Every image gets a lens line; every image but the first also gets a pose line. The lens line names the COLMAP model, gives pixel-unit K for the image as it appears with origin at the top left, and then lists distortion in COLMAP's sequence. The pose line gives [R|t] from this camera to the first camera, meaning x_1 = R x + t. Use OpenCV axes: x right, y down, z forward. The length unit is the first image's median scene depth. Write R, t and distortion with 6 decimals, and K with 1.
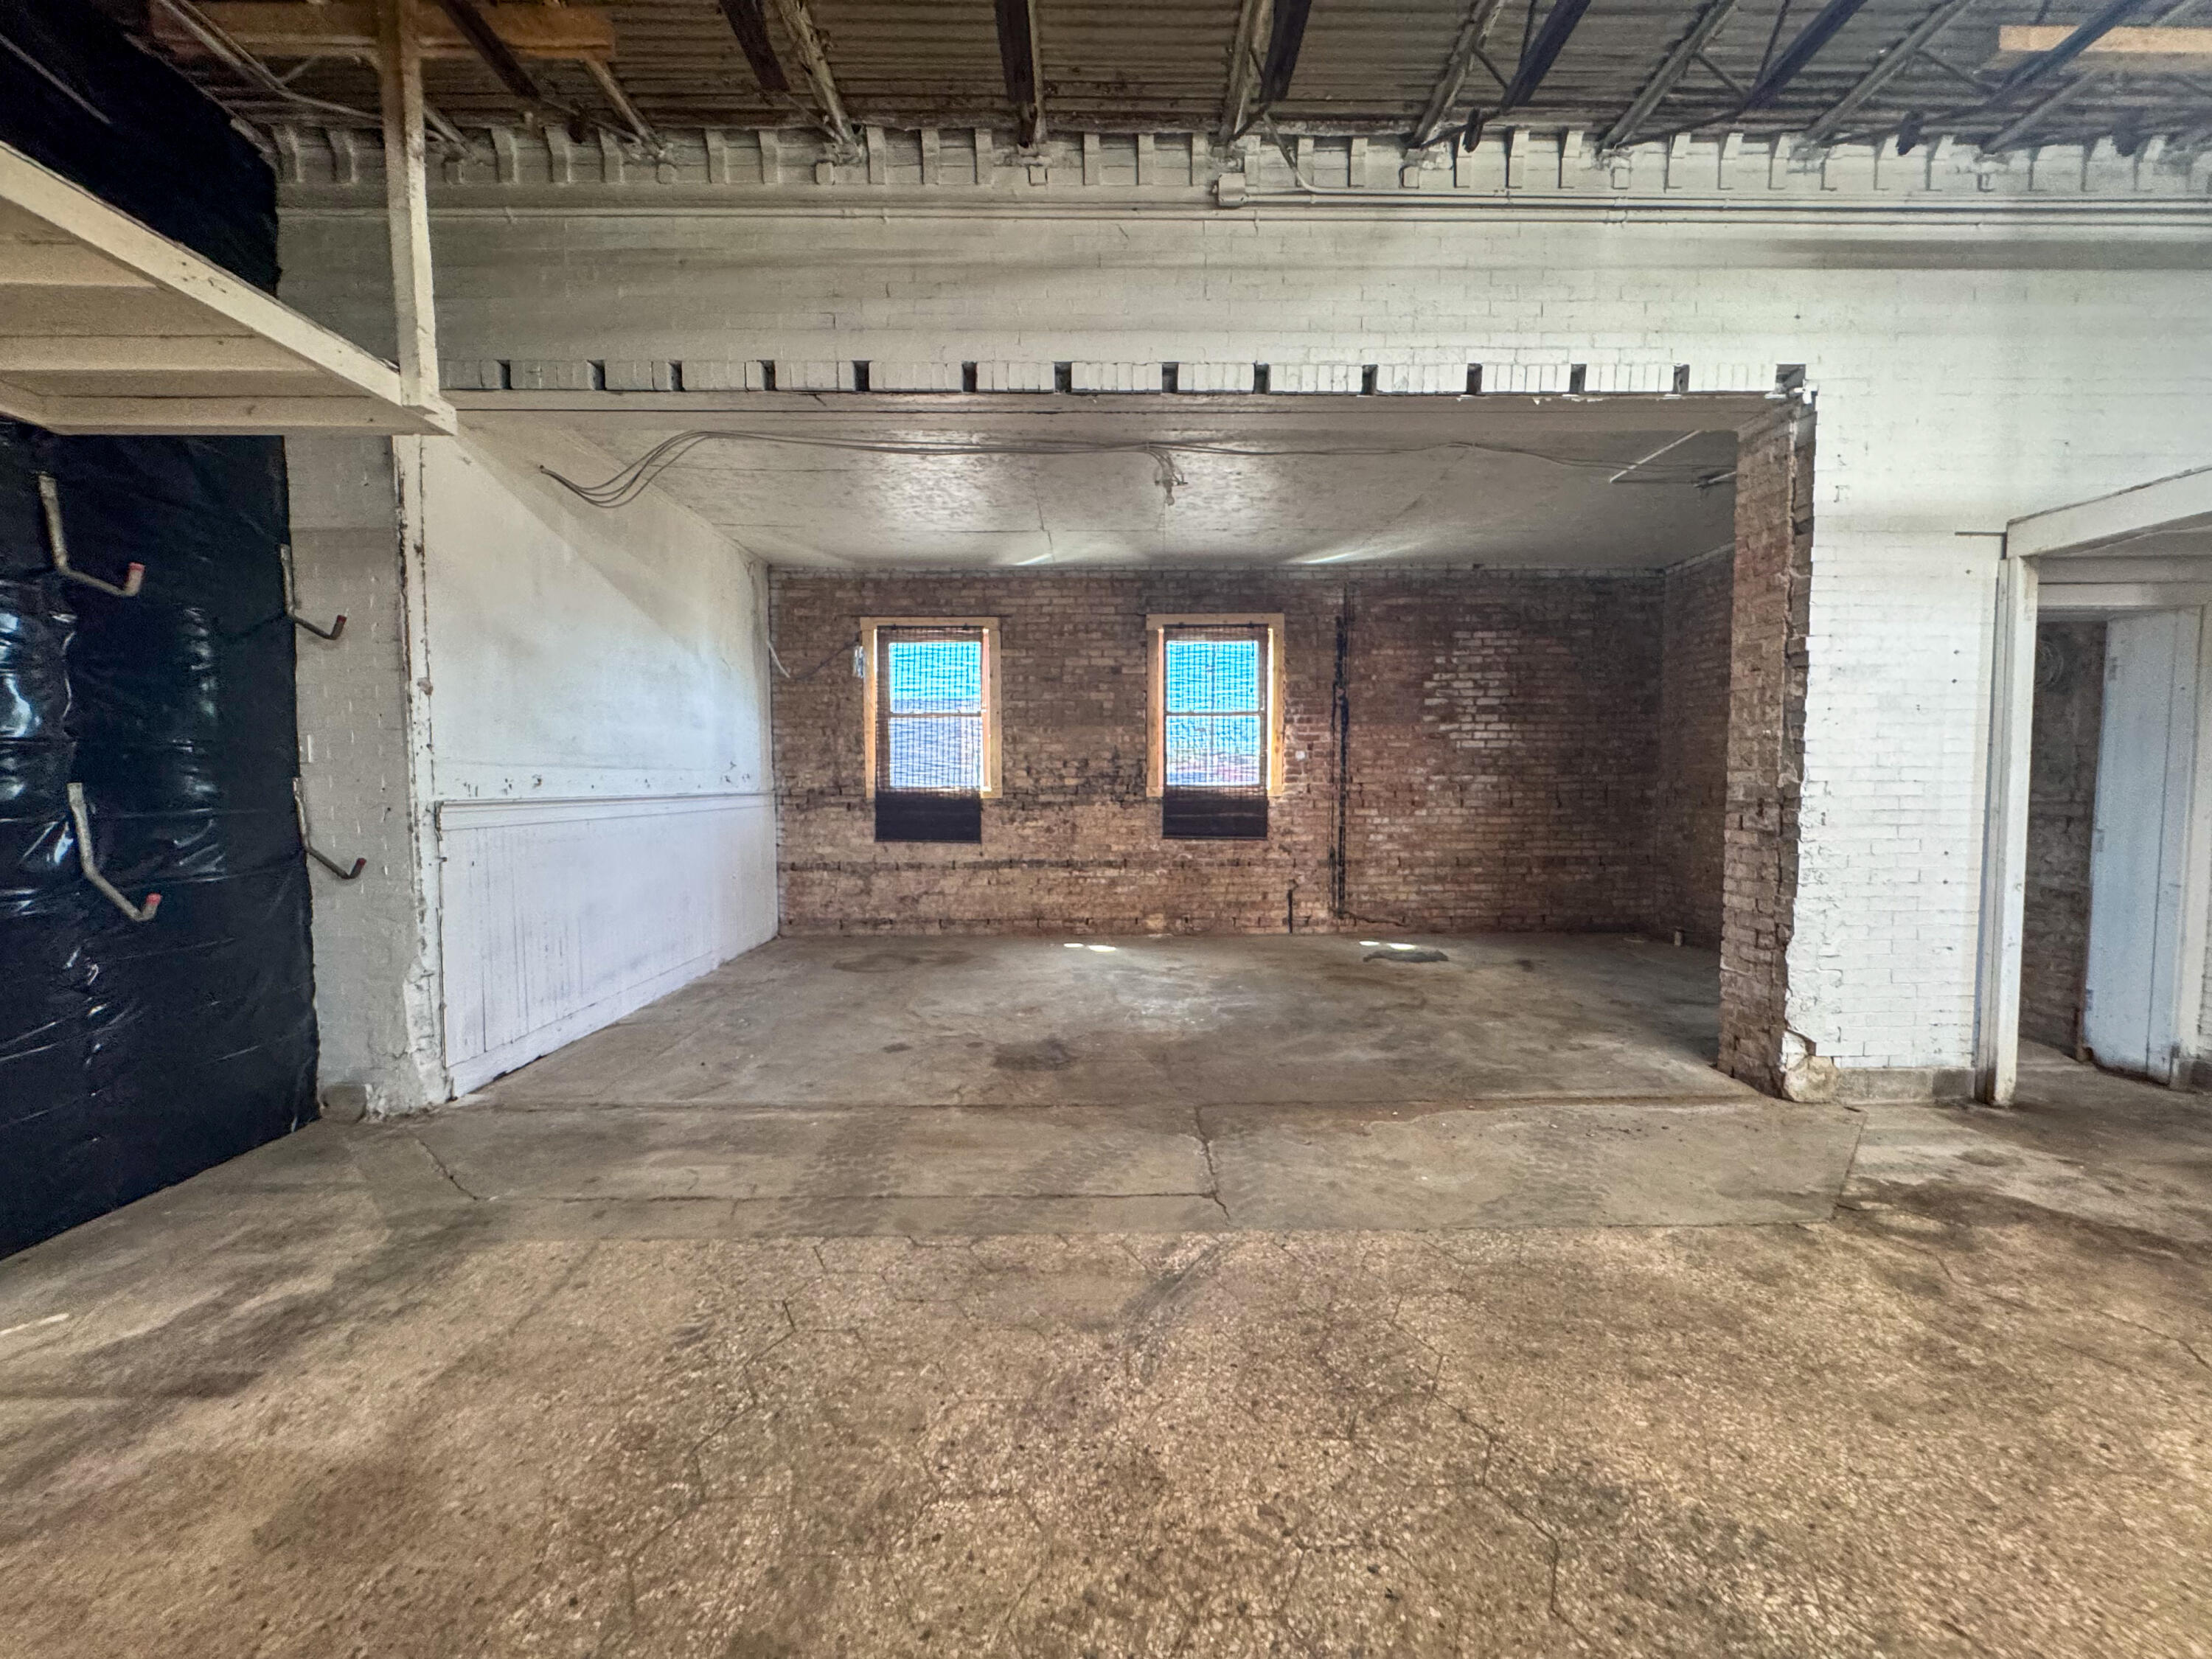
lens RADIAL K [[884.5, 0, 1103.0], [0, 884.5, 827.1], [0, 0, 1]] dist [-0.001351, 0.000062]
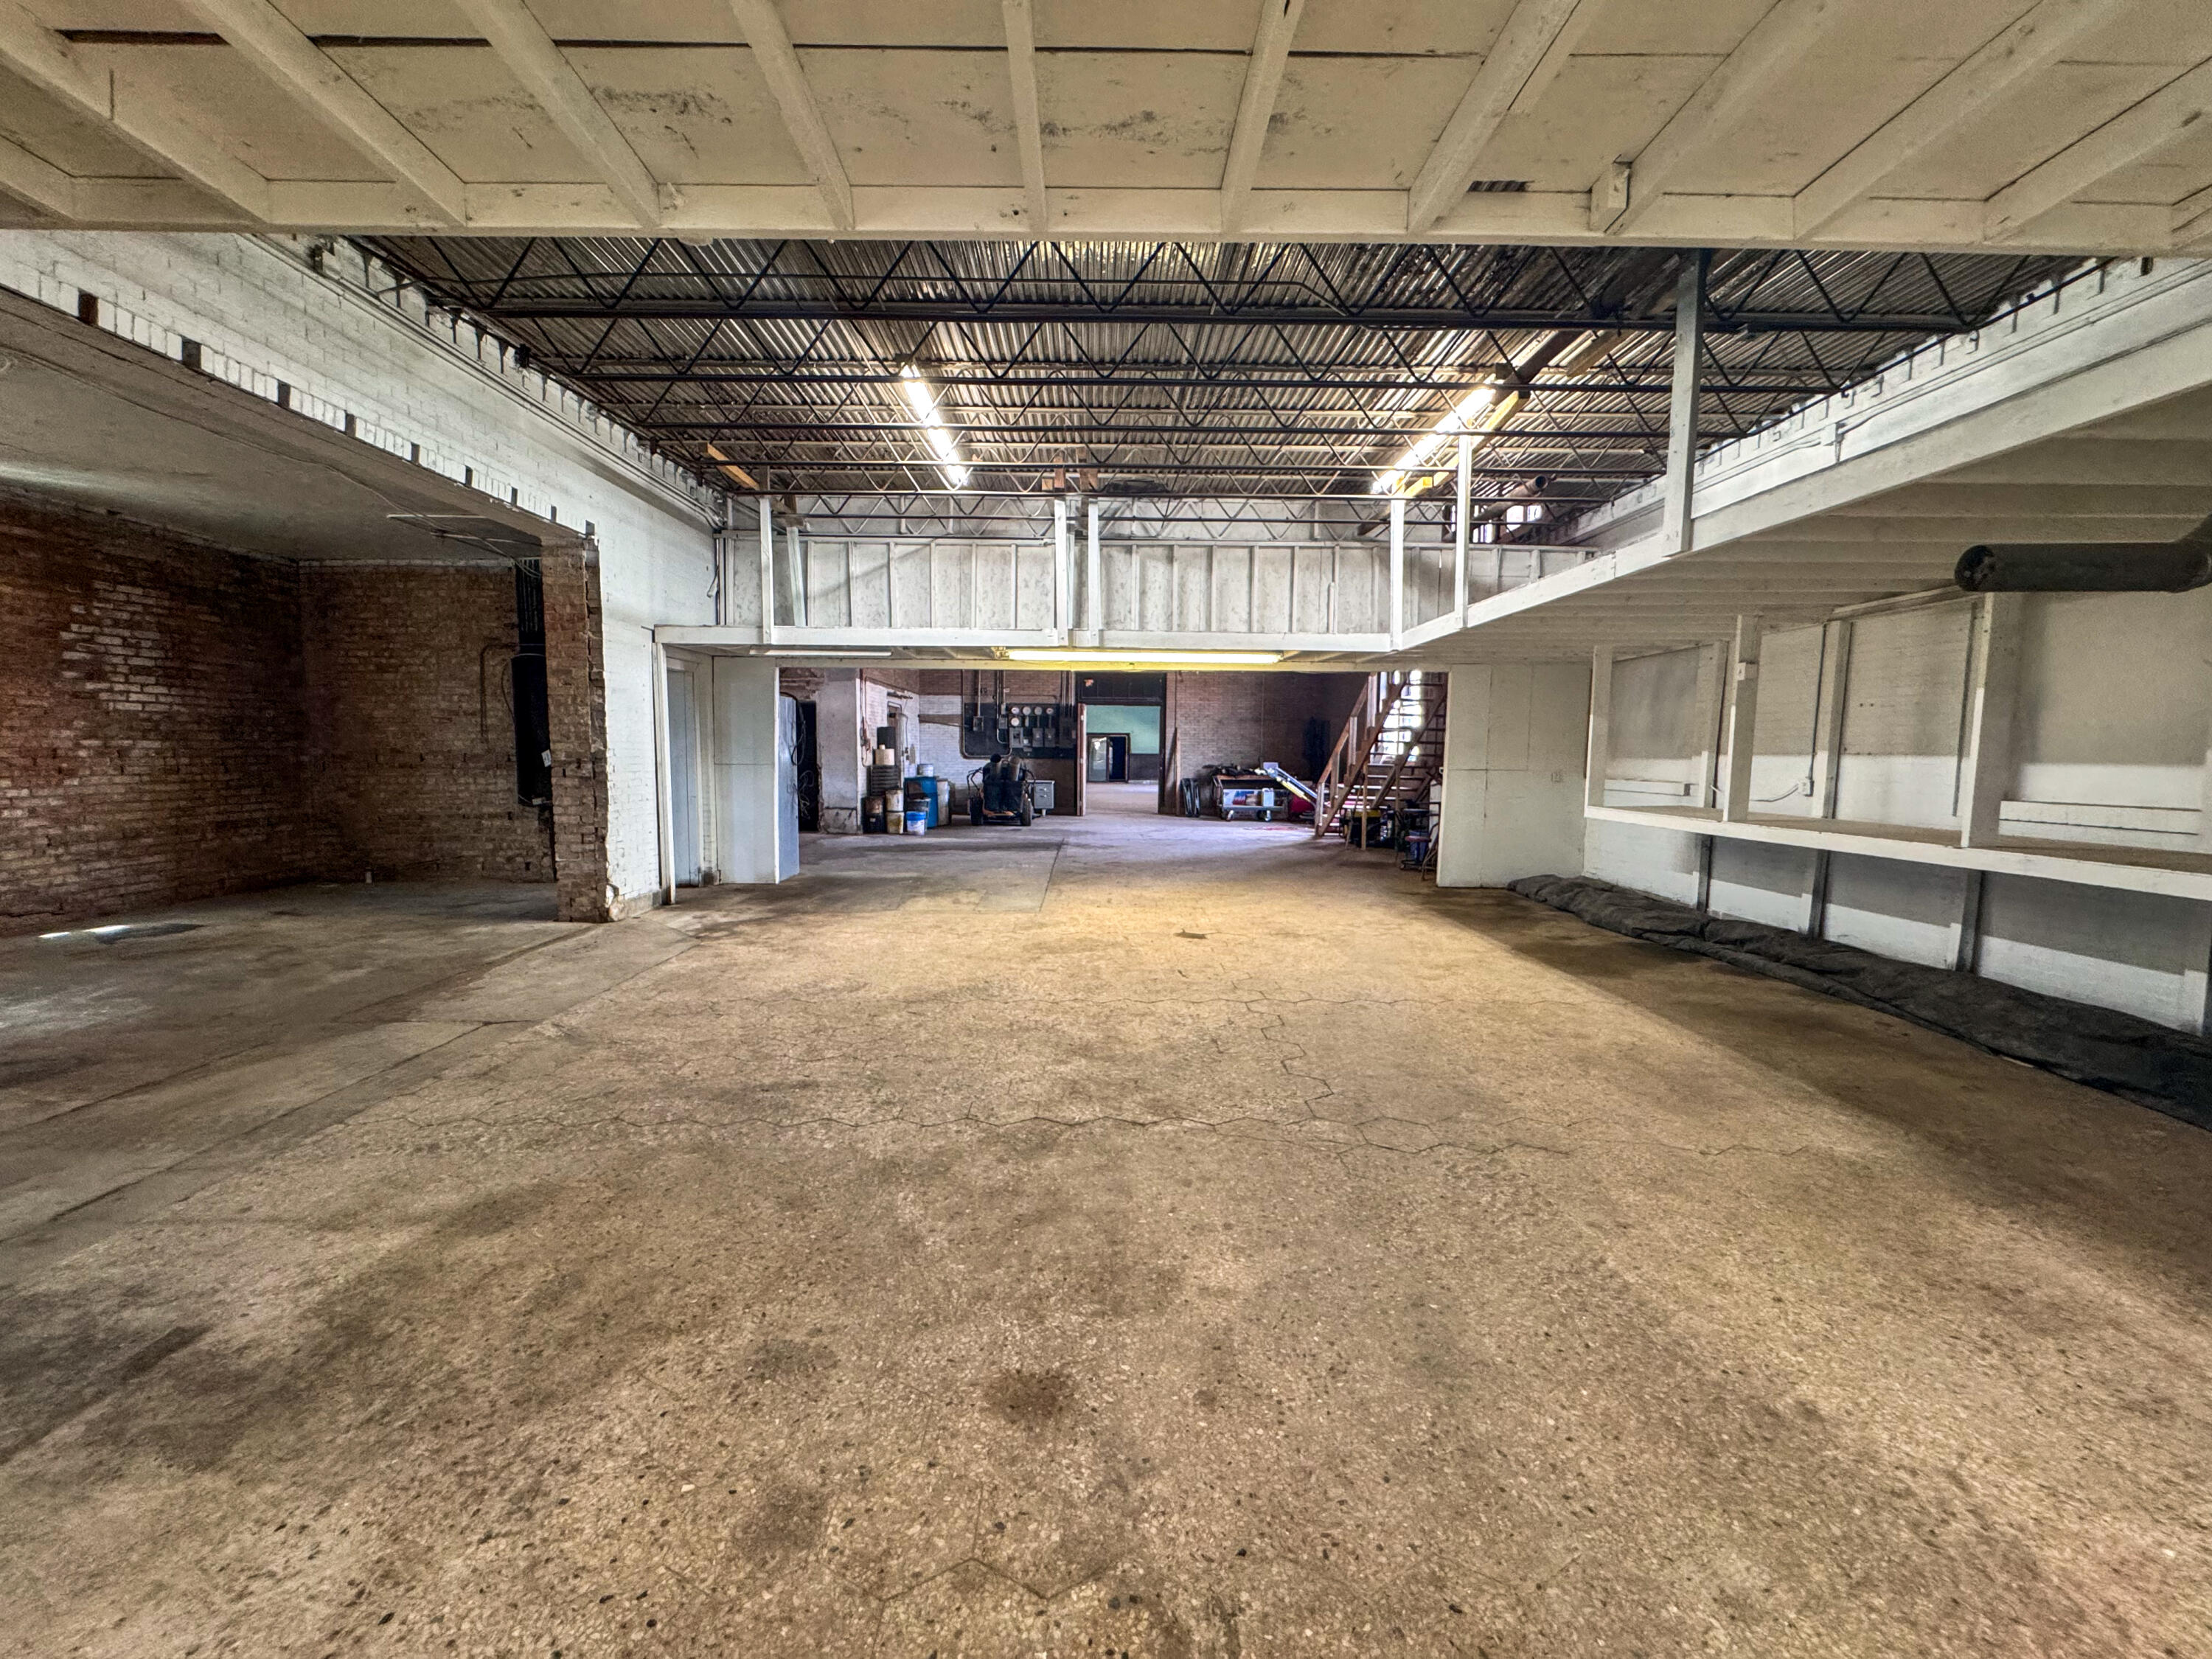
lens RADIAL K [[884.5, 0, 1103.0], [0, 884.5, 827.1], [0, 0, 1]] dist [-0.001351, 0.000062]
pose [[0.001991, -0.081243, 0.996692, -1.034720], [0.046266, 0.995635, 0.081064, 0.009160], [-0.998927, 0.045951, 0.005741, -0.047010]]
